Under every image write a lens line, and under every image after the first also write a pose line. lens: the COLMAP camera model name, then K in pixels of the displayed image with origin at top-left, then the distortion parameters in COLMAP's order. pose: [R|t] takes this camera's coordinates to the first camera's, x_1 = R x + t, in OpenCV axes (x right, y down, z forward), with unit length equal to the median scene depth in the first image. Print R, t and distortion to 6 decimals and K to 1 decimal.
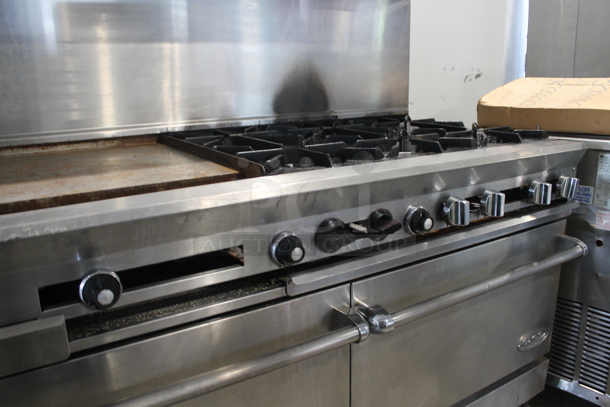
lens RADIAL K [[527.3, 0, 304.3], [0, 527.3, 200.0], [0, 0, 1]] dist [-0.146843, 0.123481]
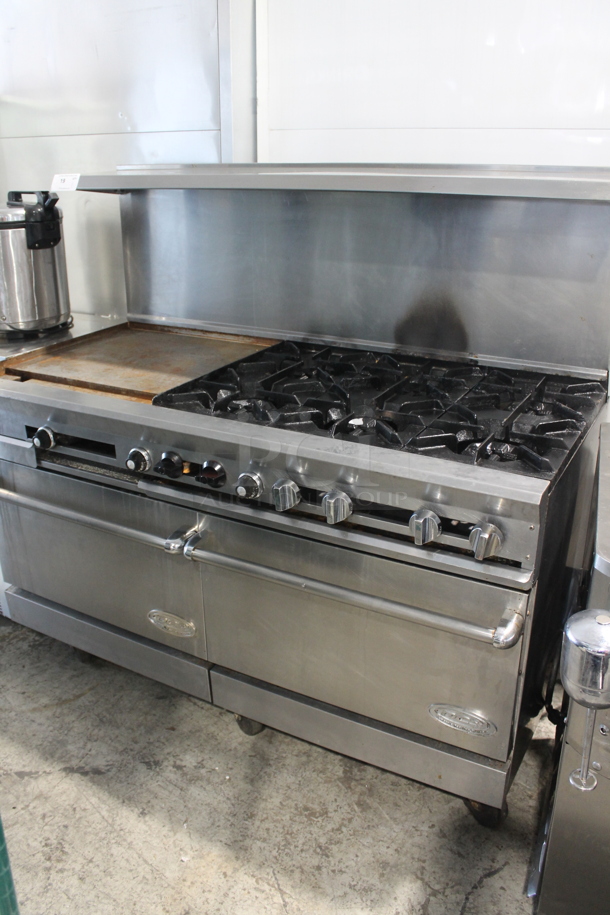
lens RADIAL K [[790.9, 0, 305.8], [0, 790.9, 456.5], [0, 0, 1]] dist [-0.146843, 0.123481]
pose [[0.454818, 0.333037, -0.825970, 1.099830], [-0.213265, 0.941192, 0.262061, -0.315873], [0.864673, 0.056961, 0.499096, 0.217979]]
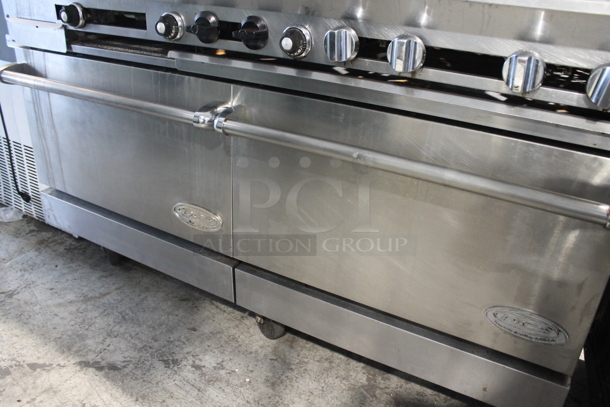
lens RADIAL K [[527.3, 0, 309.1], [0, 527.3, 205.2], [0, 0, 1]] dist [-0.146843, 0.123481]
pose [[0.450649, 0.410646, -0.792645, 0.746136], [-0.271412, 0.908910, 0.316572, 0.005556], [0.850442, 0.072470, 0.521053, 0.407029]]
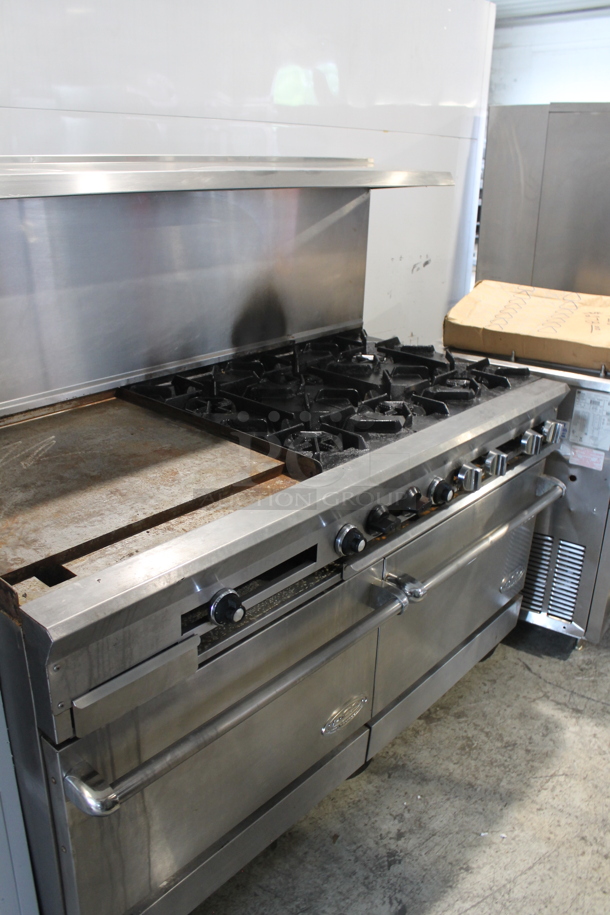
lens RADIAL K [[790.9, 0, 307.3], [0, 790.9, 461.2], [0, 0, 1]] dist [-0.146843, 0.123481]
pose [[0.960523, -0.061665, 0.271282, -0.312354], [0.020959, 0.988394, 0.150462, -0.178927], [-0.277411, -0.138836, 0.950667, -0.280413]]
